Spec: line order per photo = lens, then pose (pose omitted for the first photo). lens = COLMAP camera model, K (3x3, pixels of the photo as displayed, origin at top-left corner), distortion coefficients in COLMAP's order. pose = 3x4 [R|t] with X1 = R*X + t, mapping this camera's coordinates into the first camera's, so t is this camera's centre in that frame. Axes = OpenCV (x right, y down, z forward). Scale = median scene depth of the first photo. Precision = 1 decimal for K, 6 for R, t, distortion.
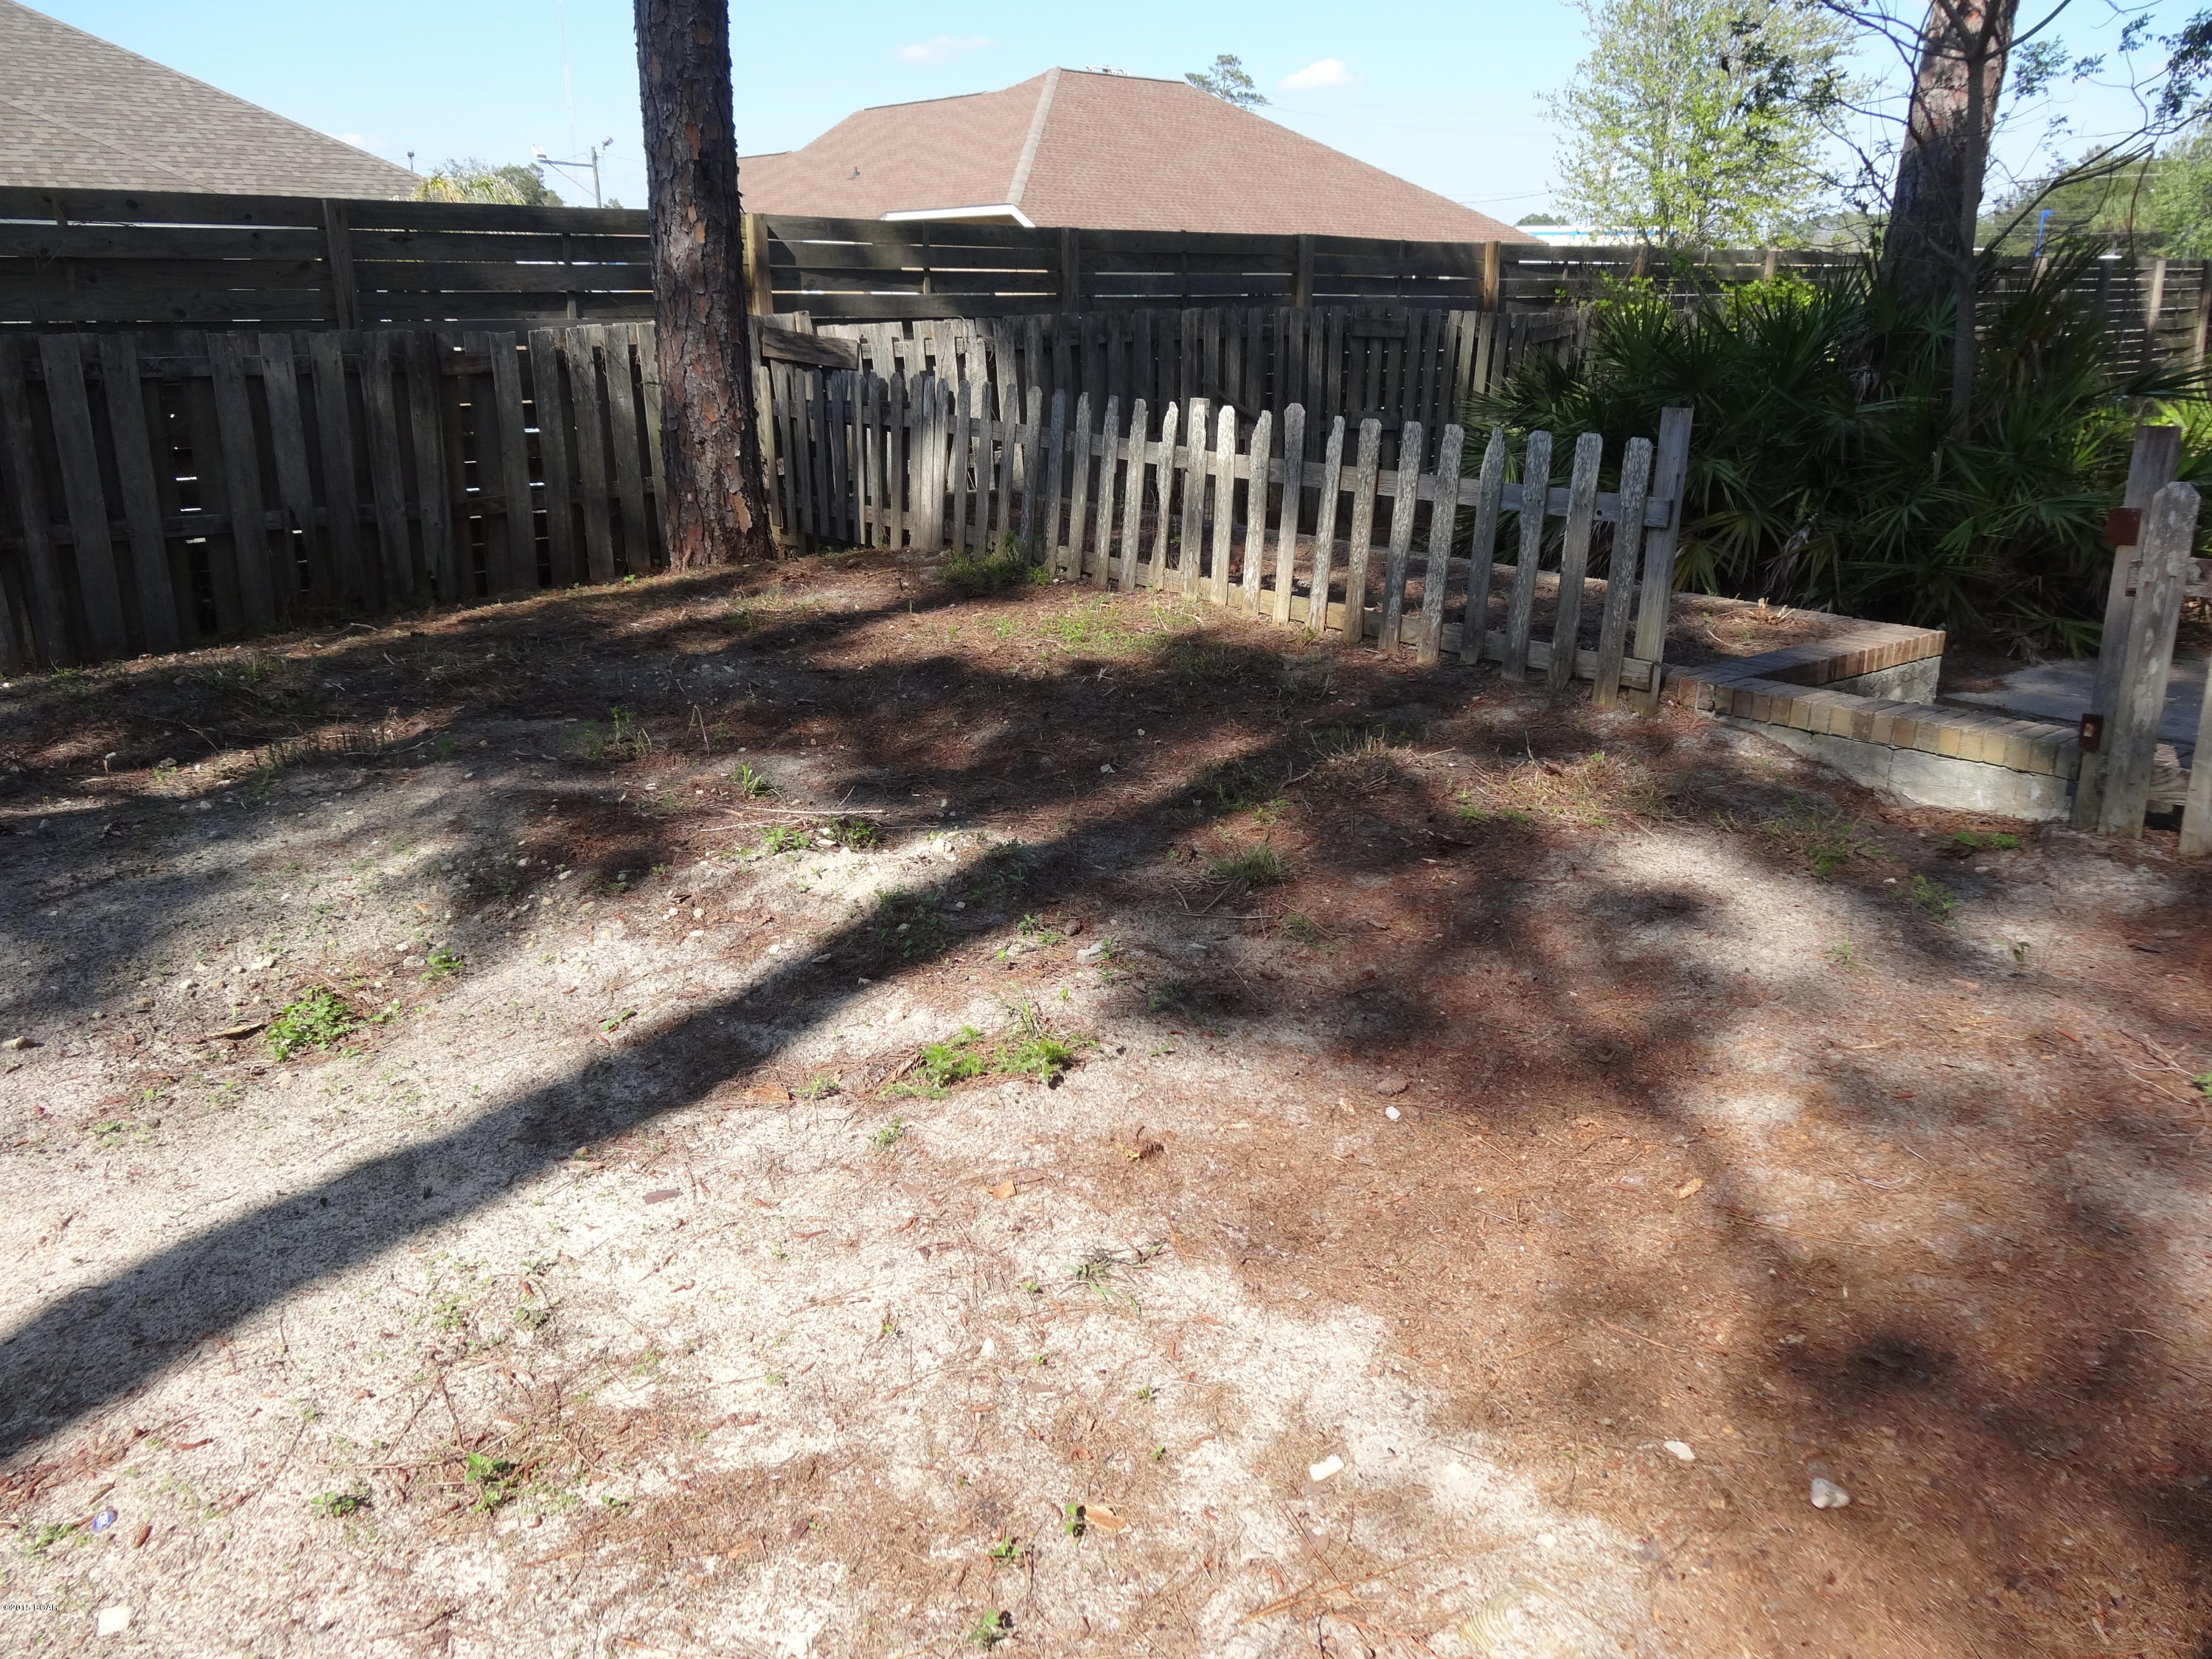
lens RADIAL K [[1616.4, 0, 1100.5], [0, 1616.4, 829.5], [0, 0, 1]] dist [-0.008980, 0.000308]
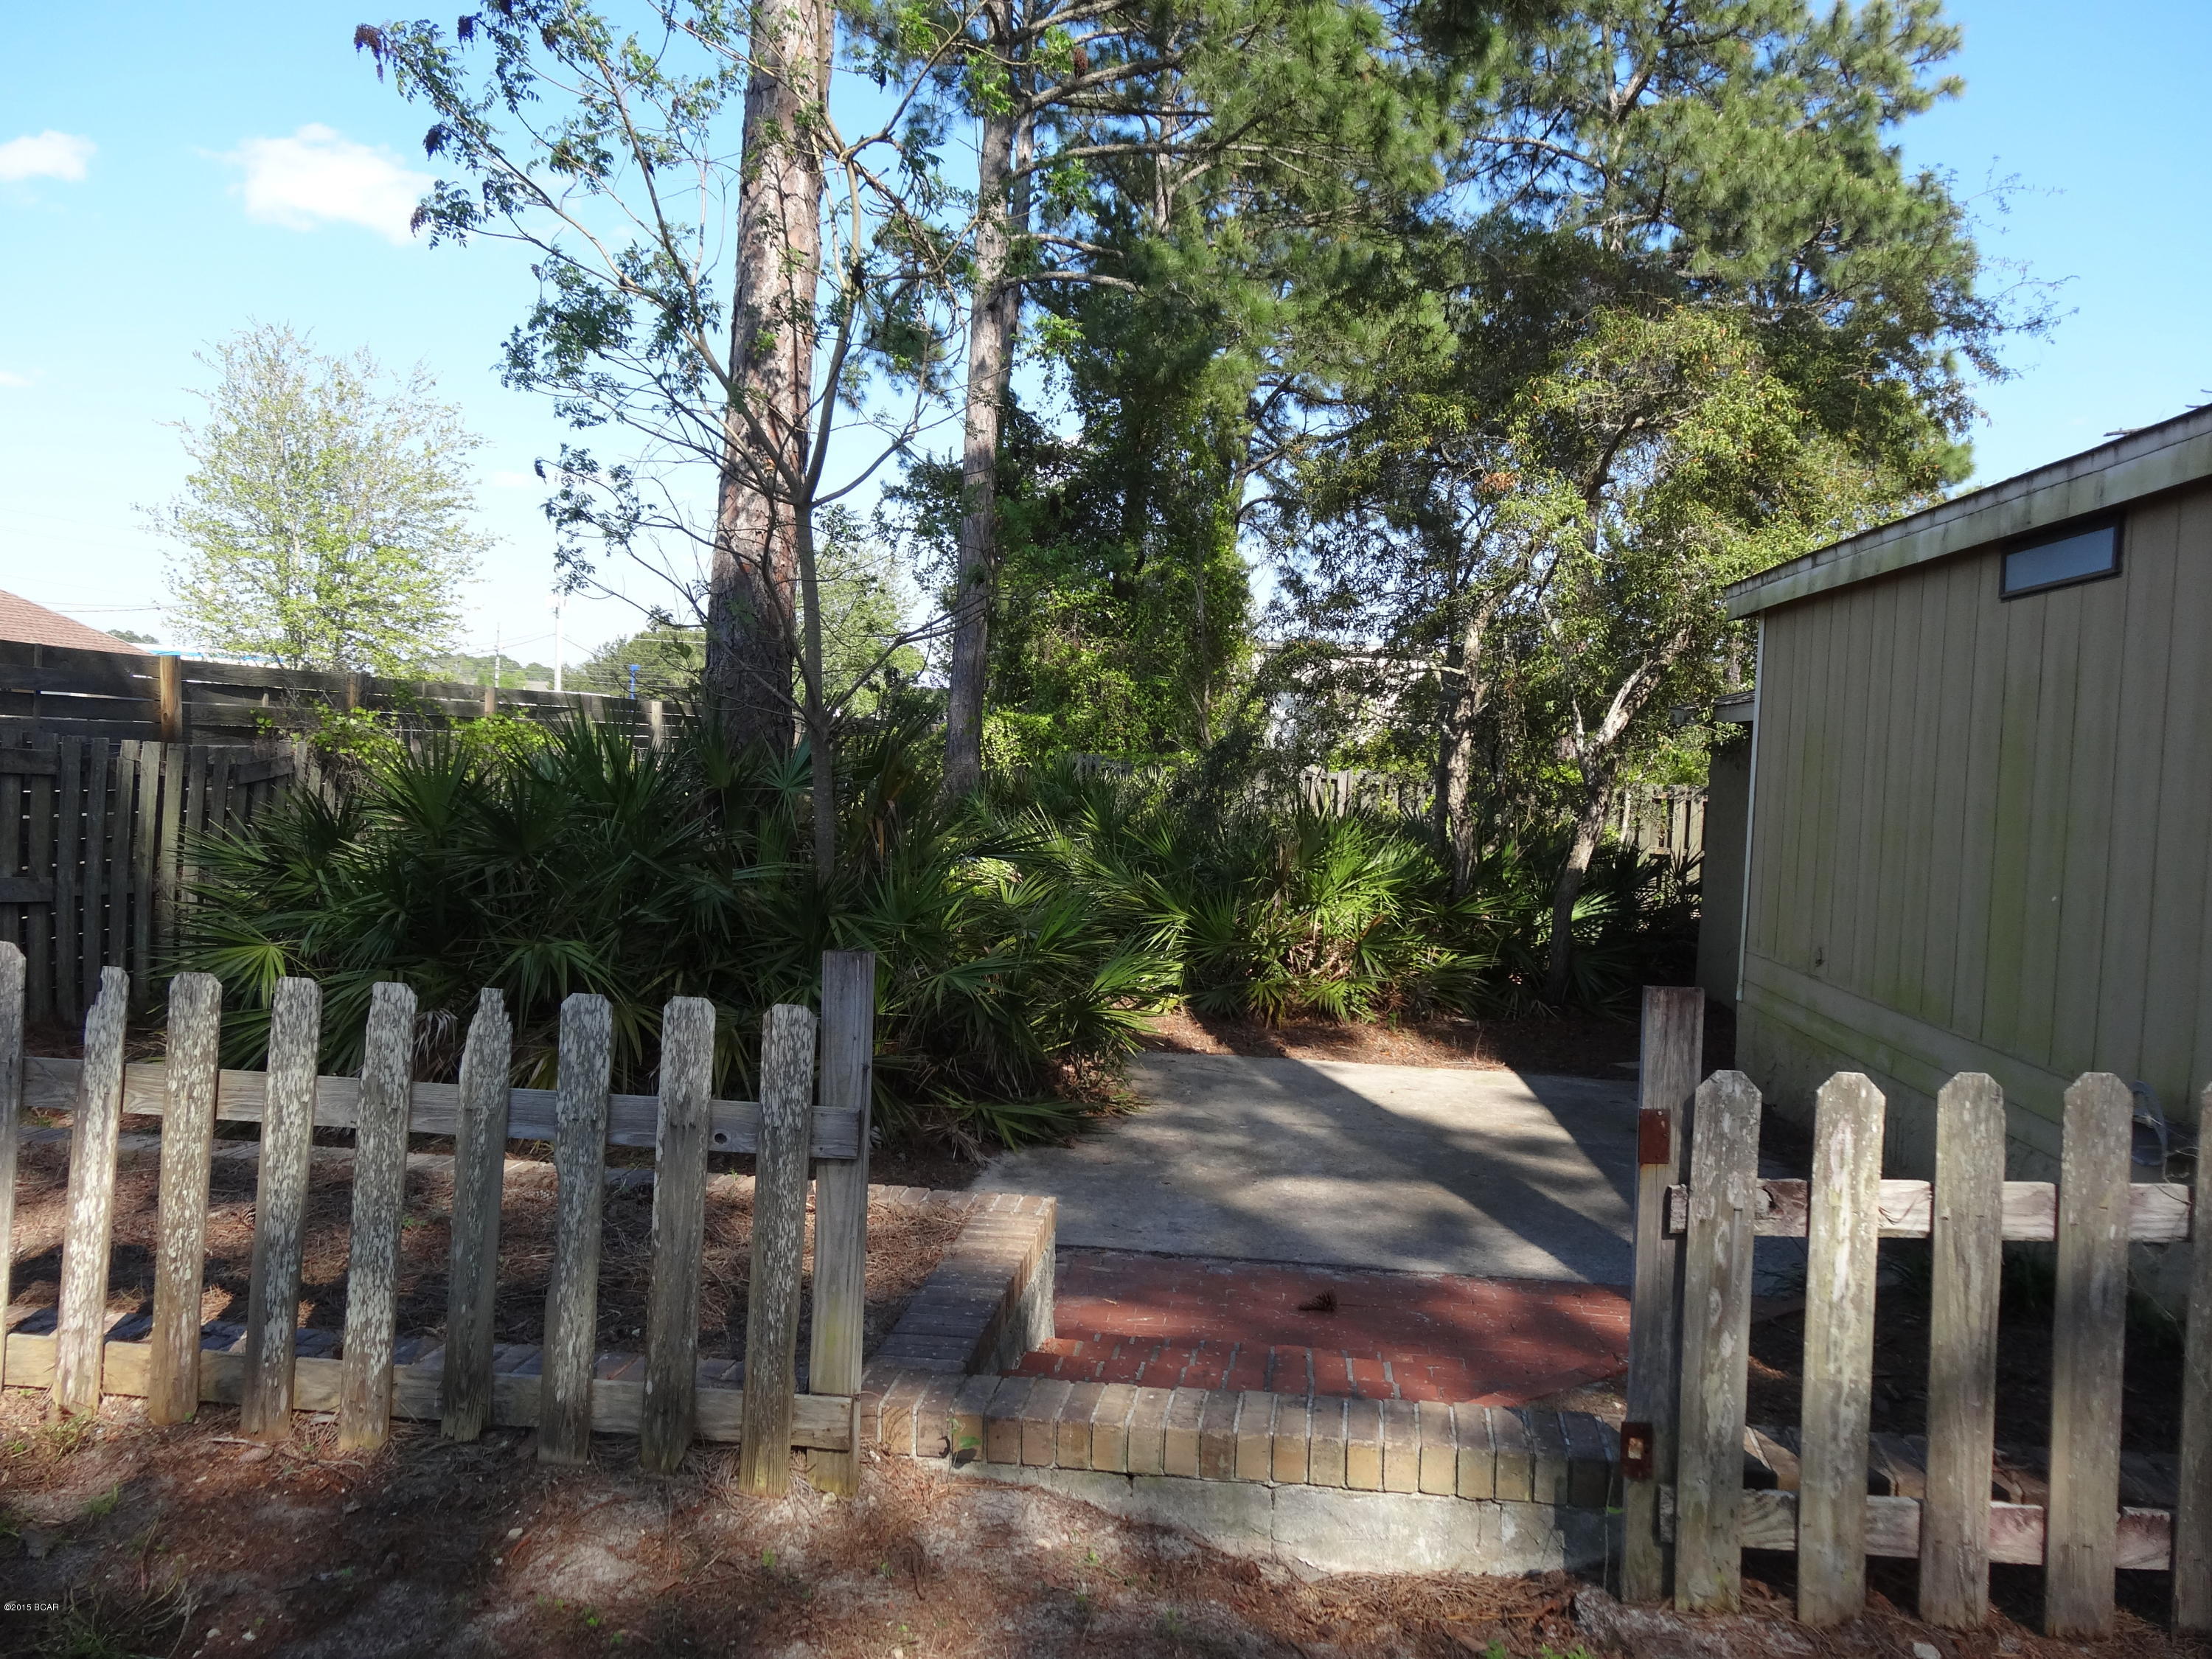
lens RADIAL K [[1616.4, 0, 1100.5], [0, 1616.4, 829.5], [0, 0, 1]] dist [-0.008980, 0.000308]
pose [[0.699434, -0.002733, 0.714692, 0.006177], [0.183531, 0.967145, -0.175915, -0.154521], [-0.690730, 0.254209, 0.676956, 0.446437]]
